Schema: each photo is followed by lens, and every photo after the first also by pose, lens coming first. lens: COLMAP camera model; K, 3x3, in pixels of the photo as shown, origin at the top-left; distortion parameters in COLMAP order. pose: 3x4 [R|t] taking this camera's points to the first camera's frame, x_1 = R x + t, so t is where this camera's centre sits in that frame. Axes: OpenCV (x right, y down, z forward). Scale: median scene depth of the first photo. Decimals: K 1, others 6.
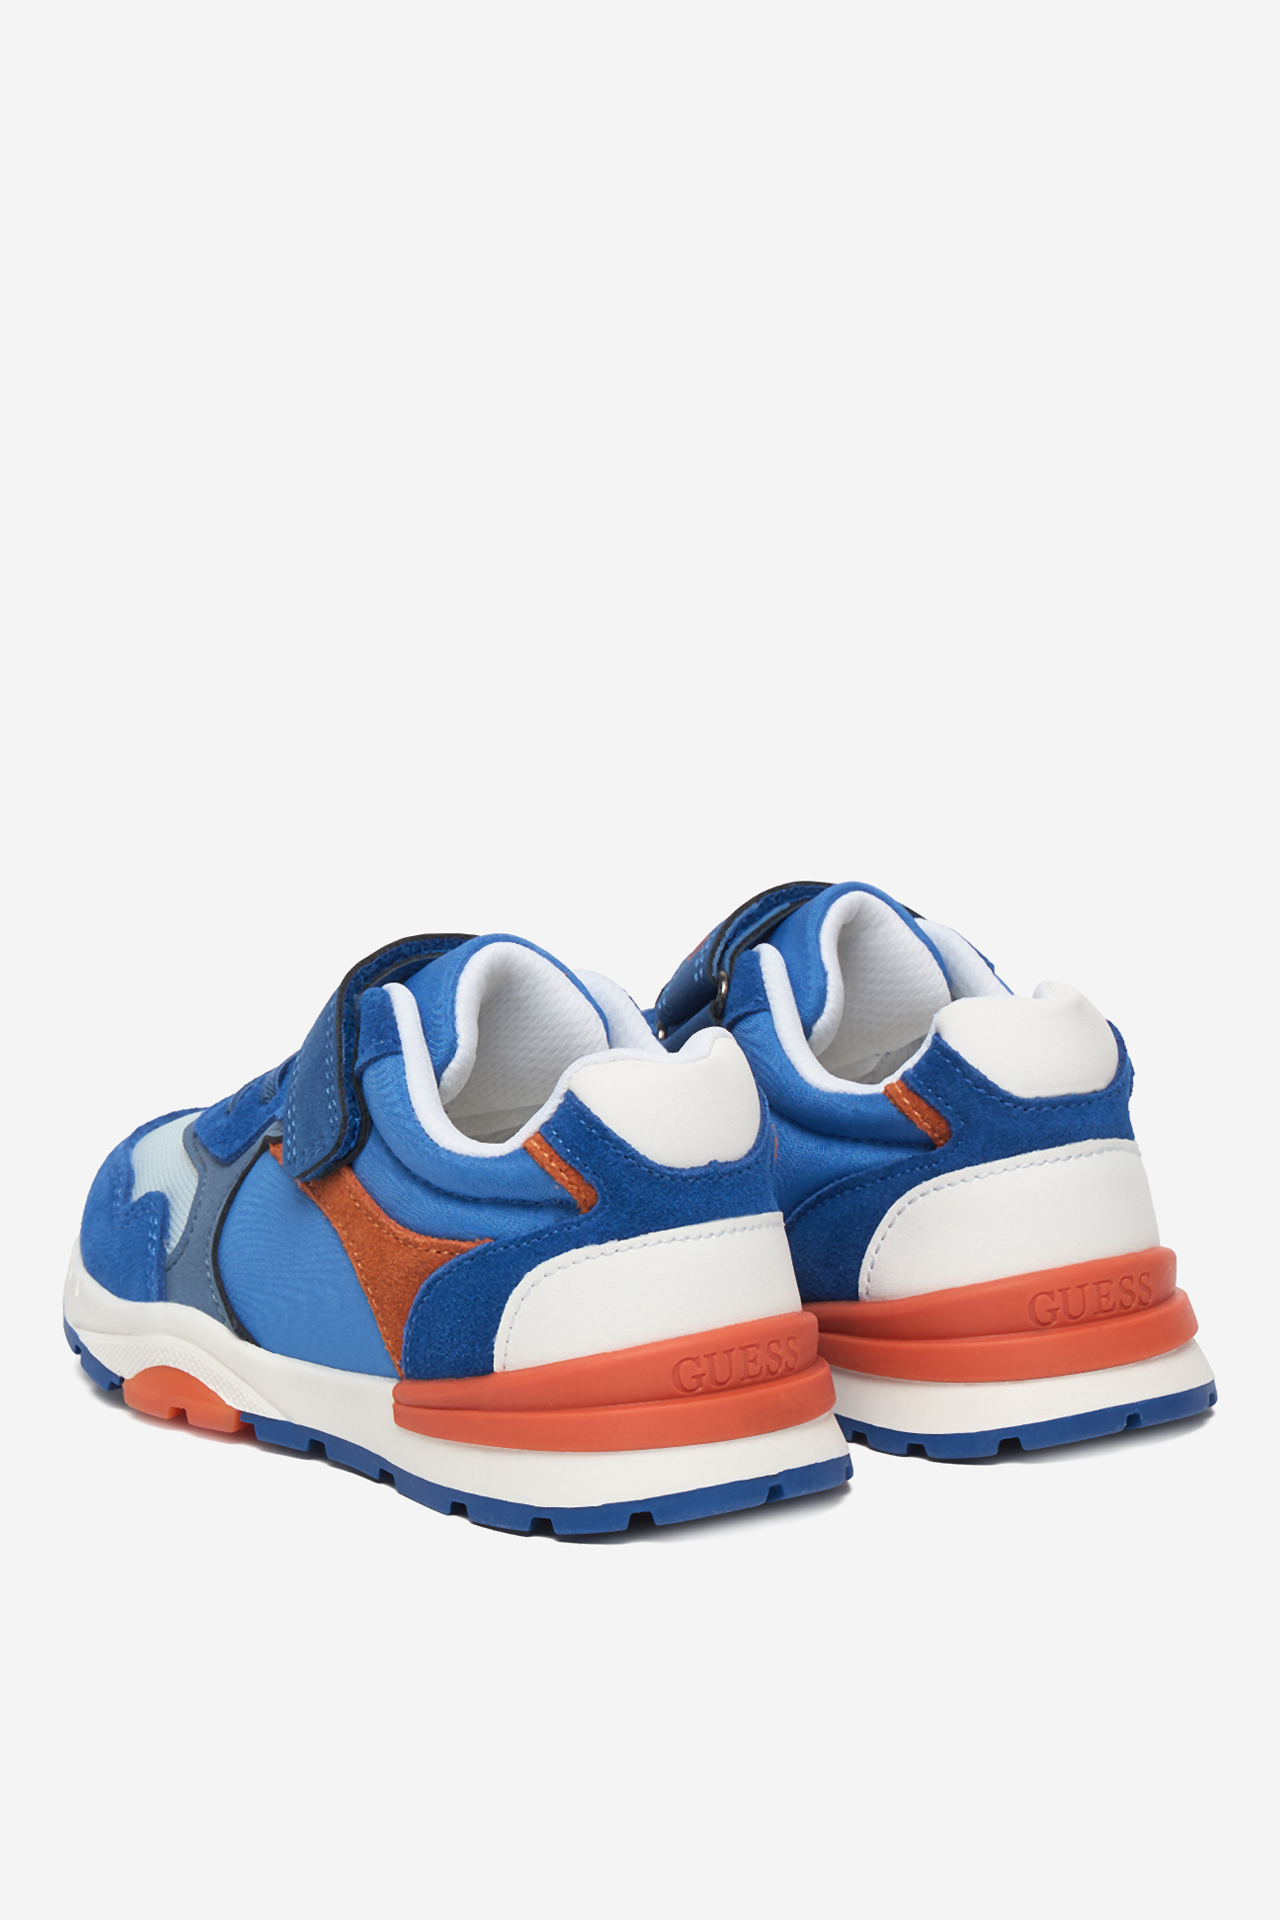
lens RADIAL K [[5822.4, 0, 631.0], [0, 5822.4, 957.6], [0, 0, 1]] dist [-0.818084, 0.000000]
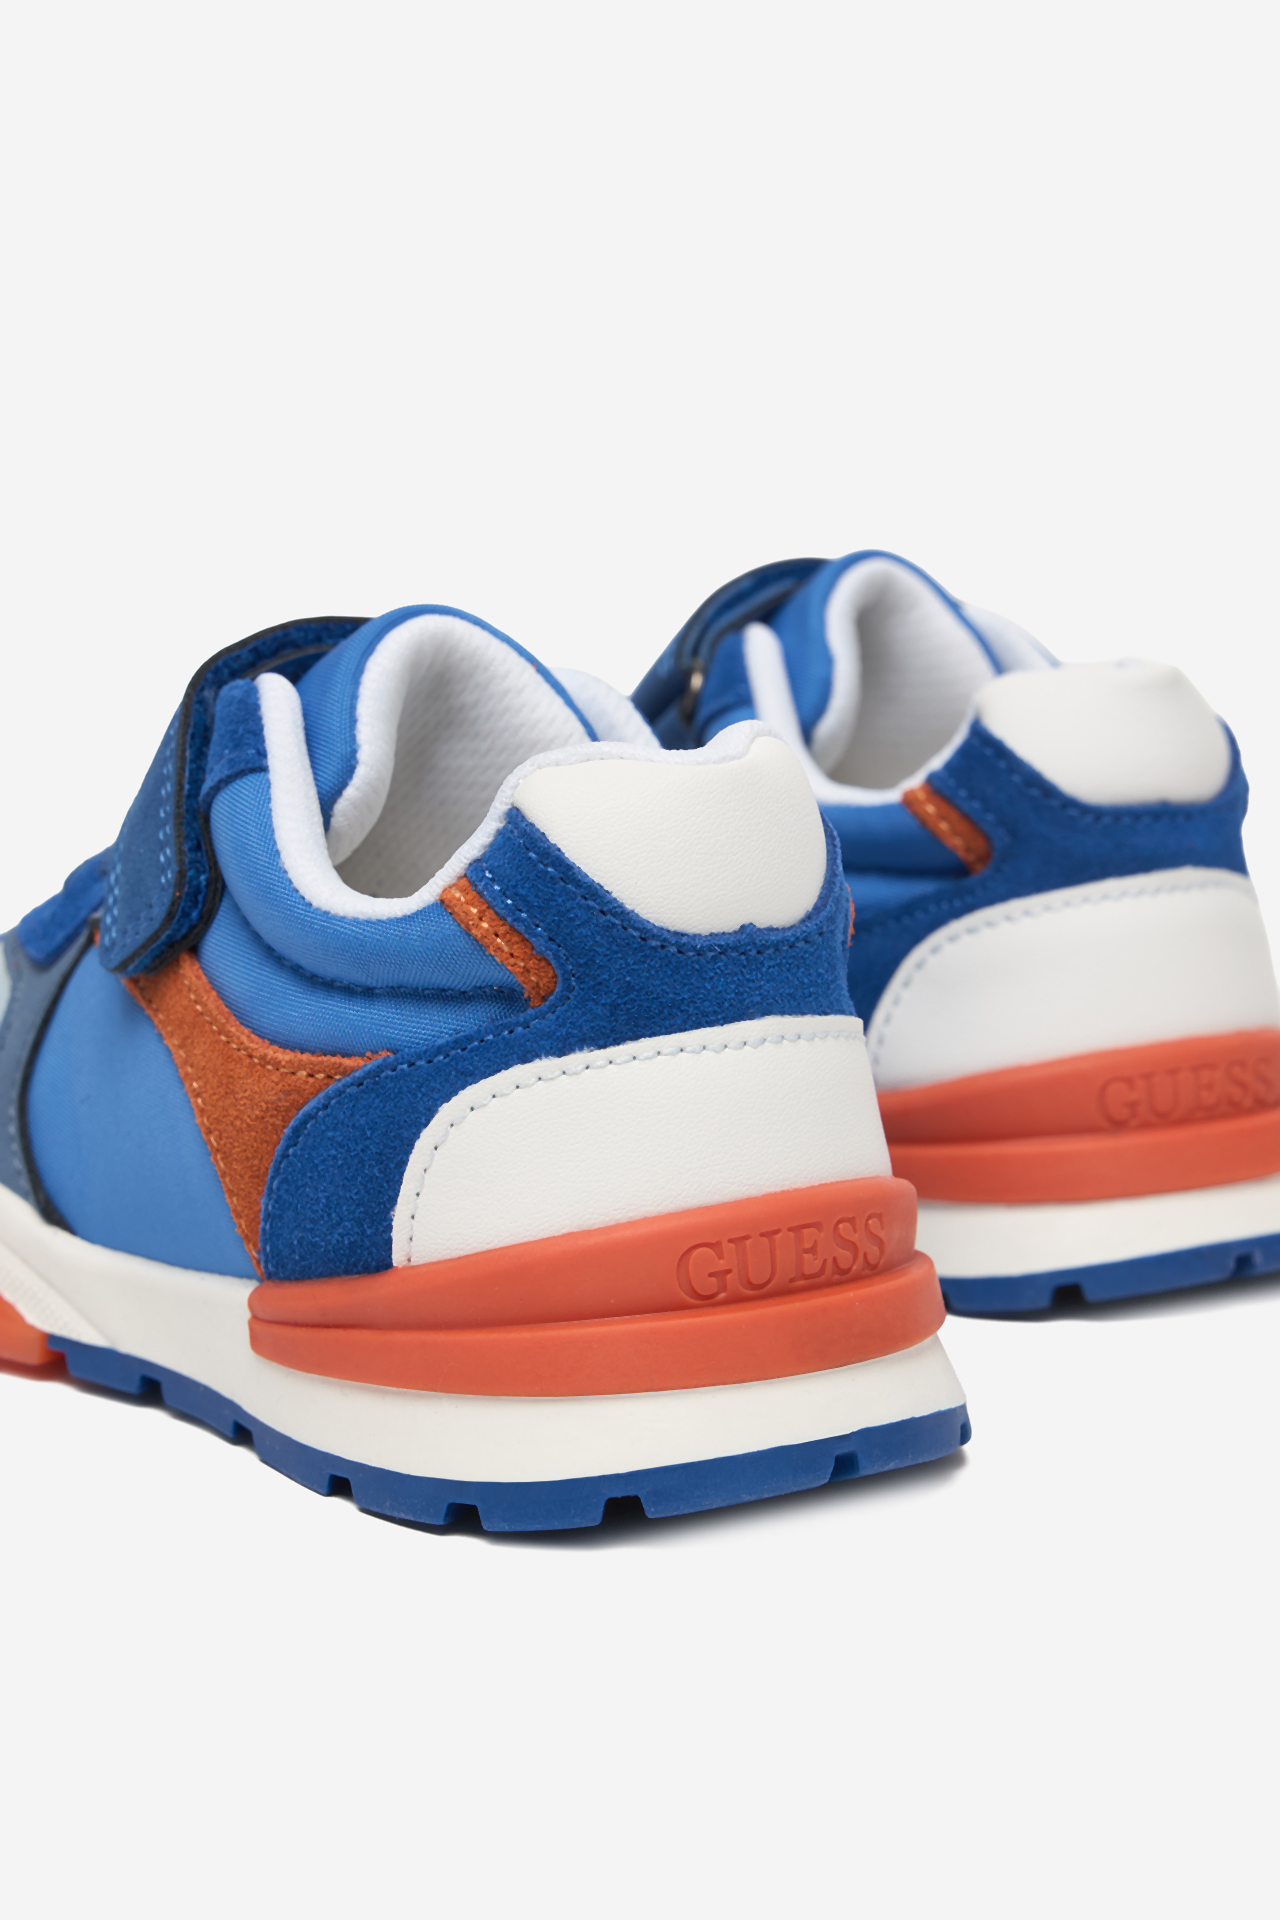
lens RADIAL K [[4342.0, 0, 649.7], [0, 4342.0, 959.4], [0, 0, 1]] dist [-0.748530, 0.000000]
pose [[0.999370, 0.004272, -0.035235, 0.019718], [-0.005128, 0.999693, -0.024233, 0.049199], [0.035121, 0.024398, 0.999085, 0.533914]]
